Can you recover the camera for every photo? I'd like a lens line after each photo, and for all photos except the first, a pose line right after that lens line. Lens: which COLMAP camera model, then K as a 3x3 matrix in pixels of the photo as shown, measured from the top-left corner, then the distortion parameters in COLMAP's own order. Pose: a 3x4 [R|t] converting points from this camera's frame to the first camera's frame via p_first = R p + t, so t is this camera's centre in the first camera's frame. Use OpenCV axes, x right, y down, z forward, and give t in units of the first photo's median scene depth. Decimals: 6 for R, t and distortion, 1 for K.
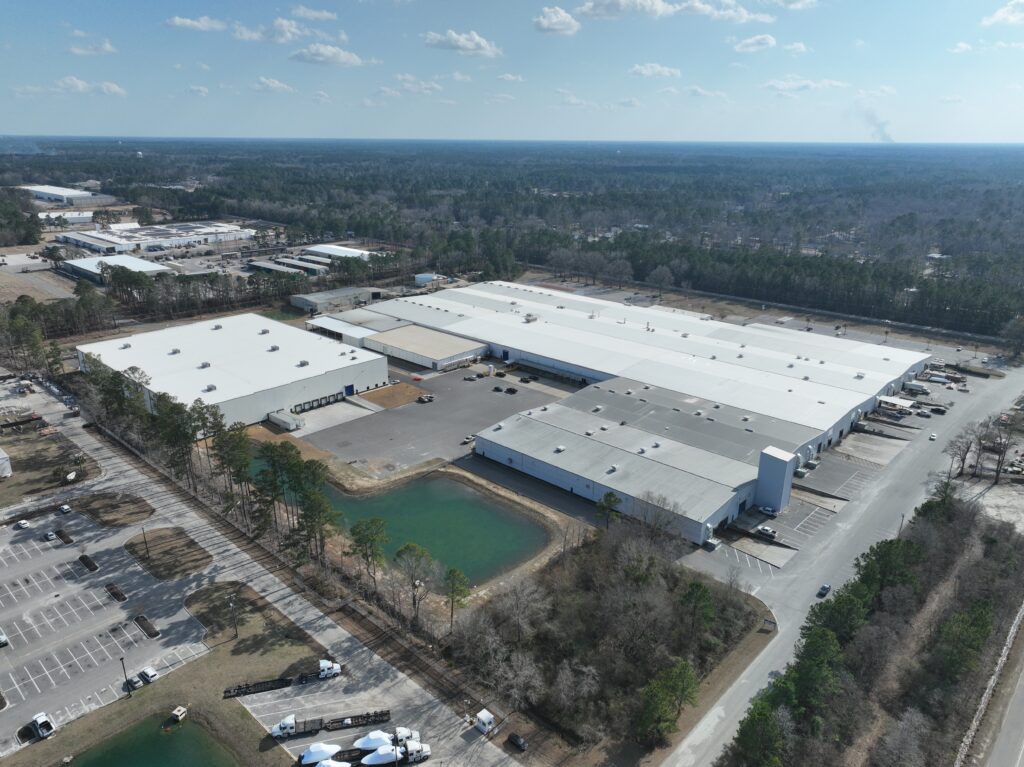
lens RADIAL K [[719.7, 0, 512.0], [0, 719.7, 383.5], [0, 0, 1]] dist [-0.002516, 0.027268]
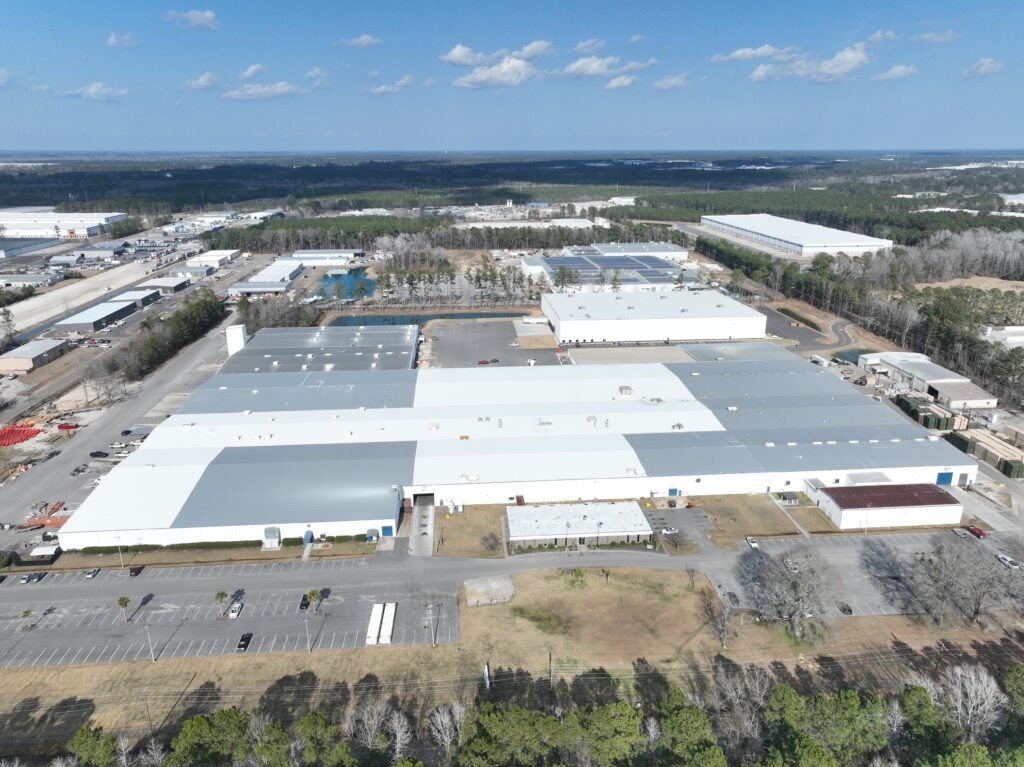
lens RADIAL K [[713.4, 0, 518.1], [0, 713.4, 386.5], [0, 0, 1]] dist [0.003164, 0.006084]
pose [[-0.671817, 0.231726, -0.703538, 0.752383], [-0.240545, 0.830075, 0.503104, -0.529713], [0.700571, 0.507226, -0.501918, 1.568144]]
